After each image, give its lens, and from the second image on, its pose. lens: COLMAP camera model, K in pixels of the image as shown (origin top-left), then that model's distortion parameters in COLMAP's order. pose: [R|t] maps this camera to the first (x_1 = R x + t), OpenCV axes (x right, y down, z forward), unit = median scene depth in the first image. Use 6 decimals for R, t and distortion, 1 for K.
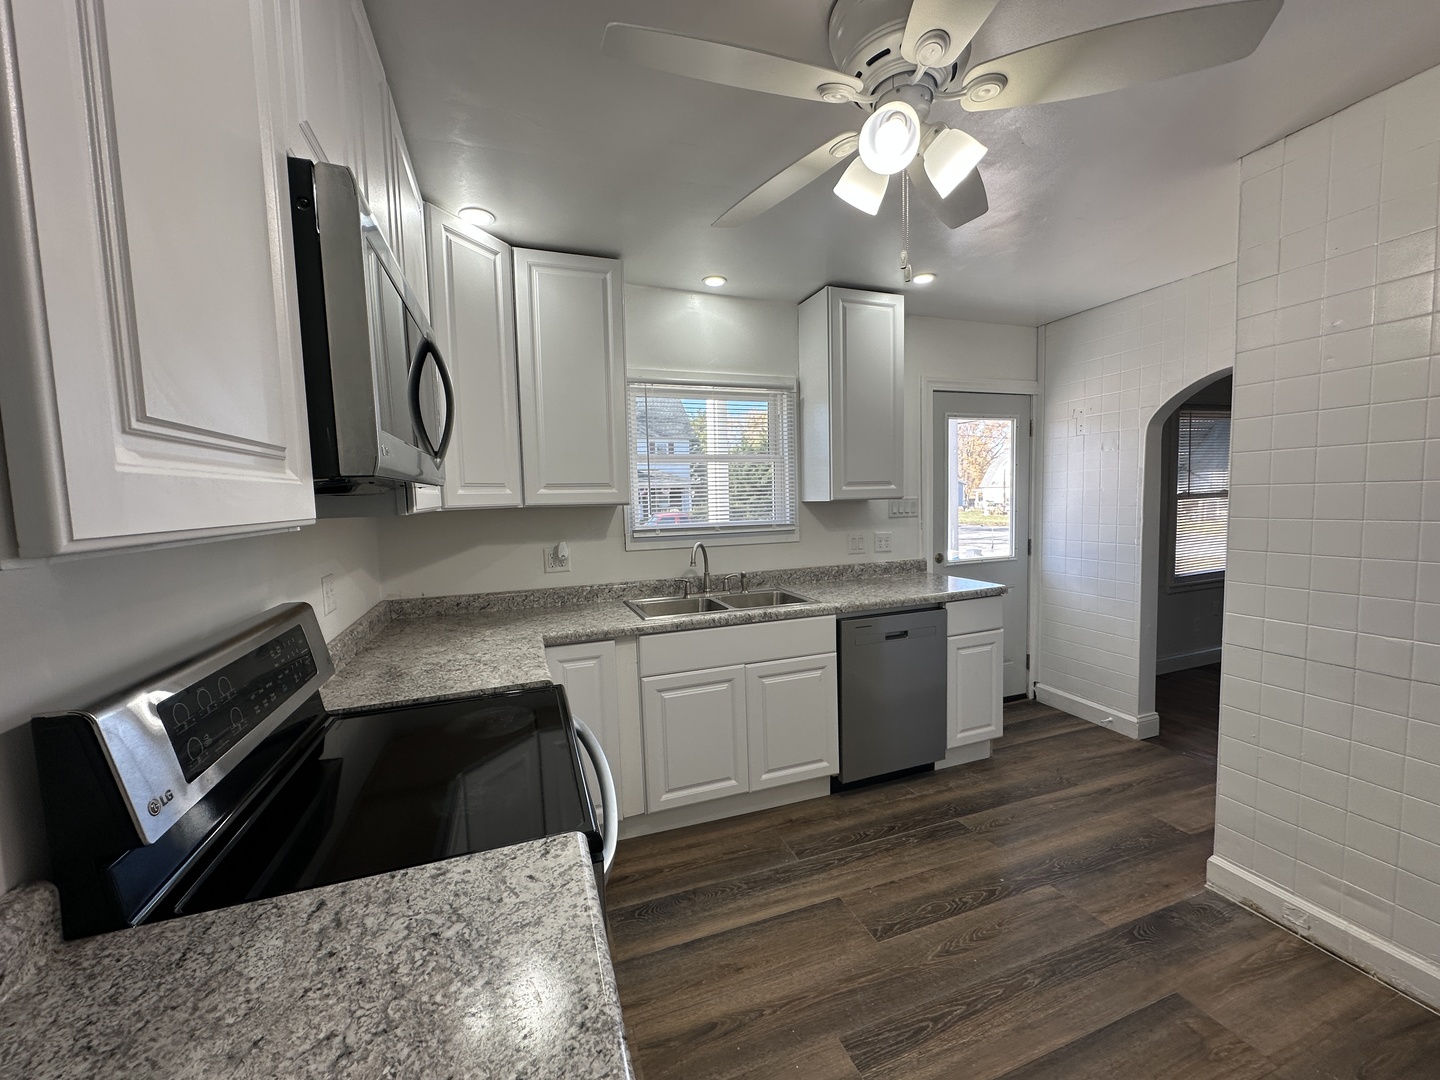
lens RADIAL K [[569.4, 0, 718.6], [0, 569.4, 539.4], [0, 0, 1]] dist [-0.001622, -0.000228]
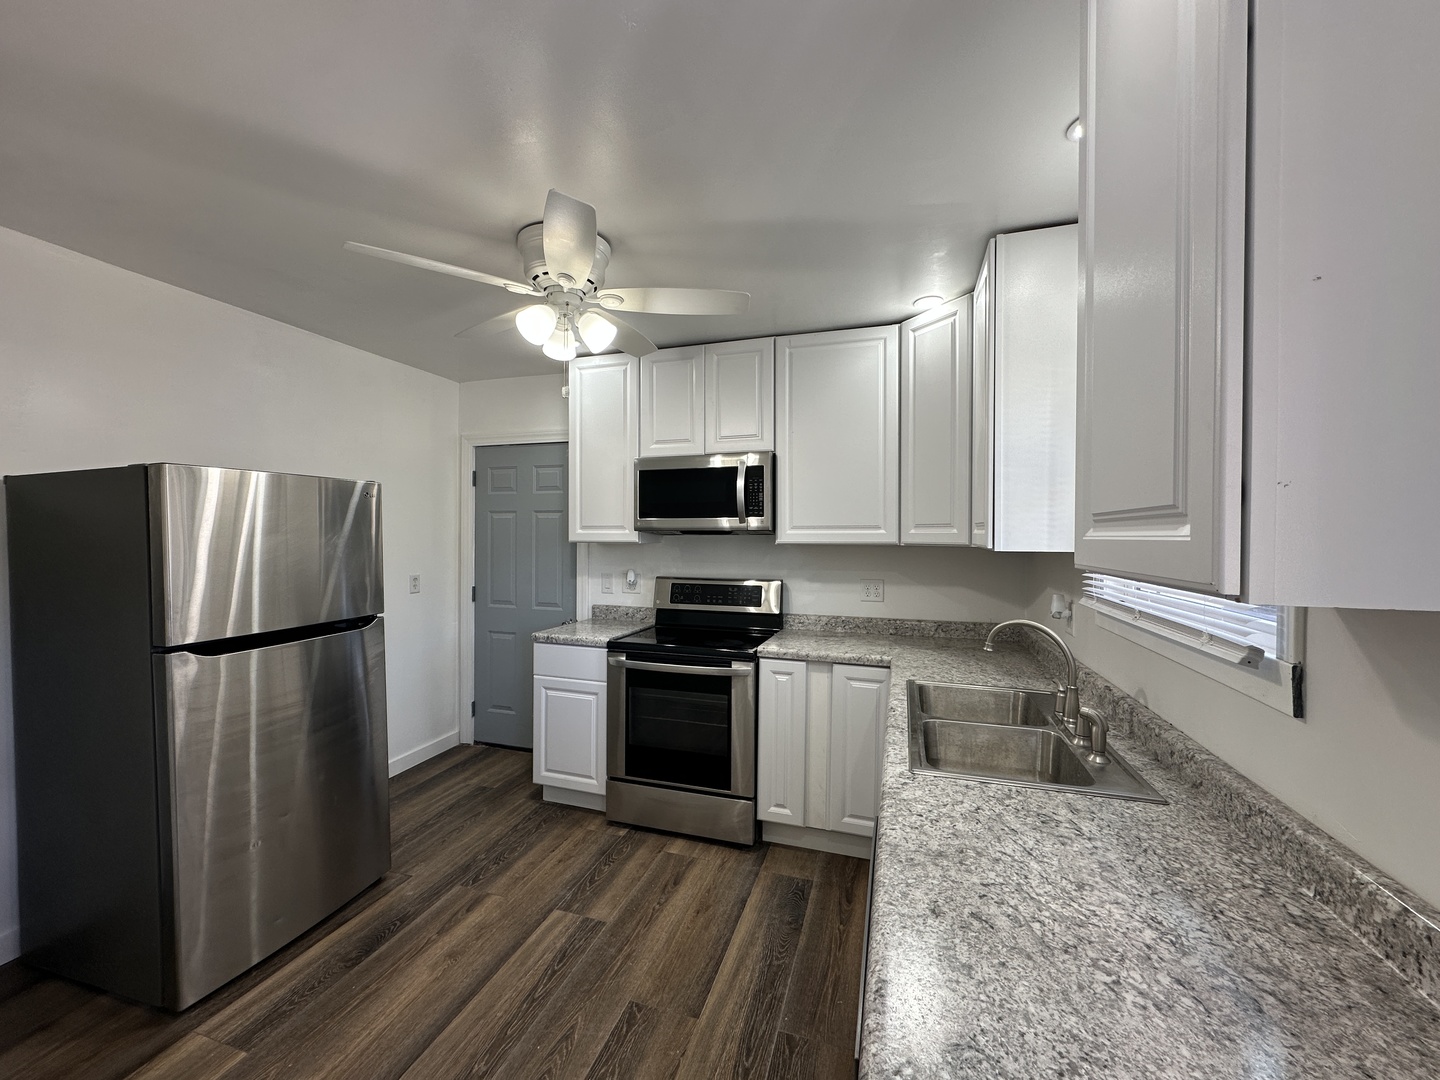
lens RADIAL K [[569.4, 0, 720.8], [0, 569.4, 539.1], [0, 0, 1]] dist [-0.001622, -0.000228]
pose [[-0.607801, 0.028613, -0.793574, 0.686328], [-0.048249, 0.996174, 0.072872, -0.115951], [0.792623, 0.082581, -0.604094, 1.206846]]
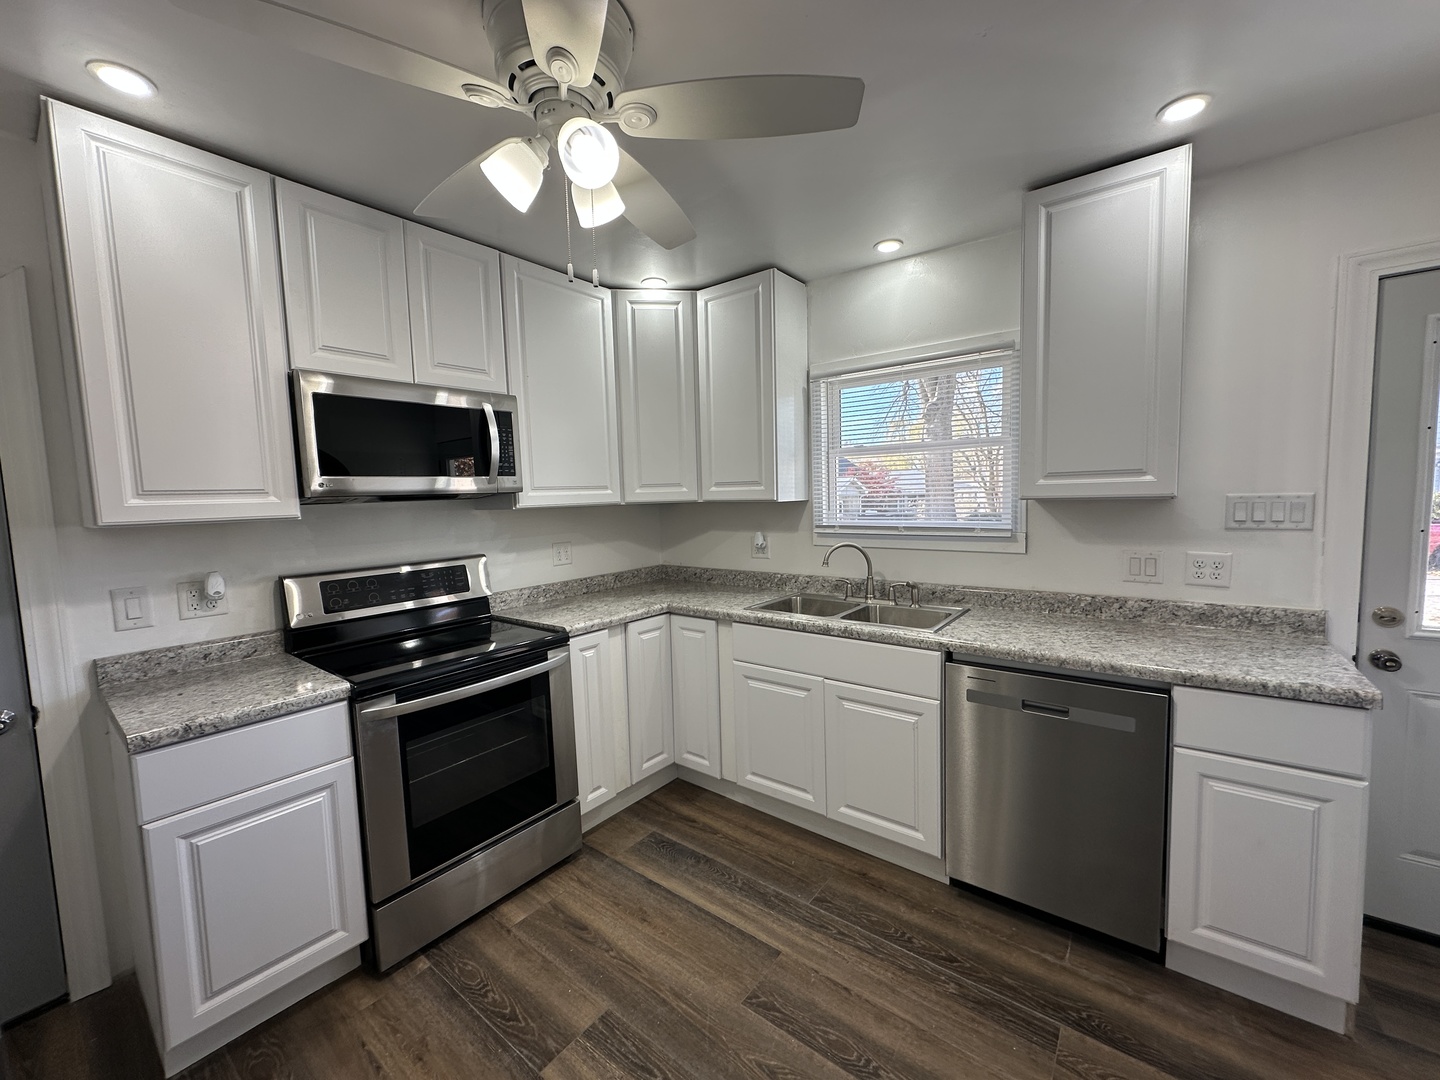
lens RADIAL K [[569.4, 0, 720.2], [0, 569.4, 539.1], [0, 0, 1]] dist [-0.001622, -0.000228]
pose [[0.537162, 0.078773, -0.839793, 0.698793], [-0.049717, 0.996855, 0.061705, -0.052040], [0.842013, 0.008606, 0.539389, 0.355369]]
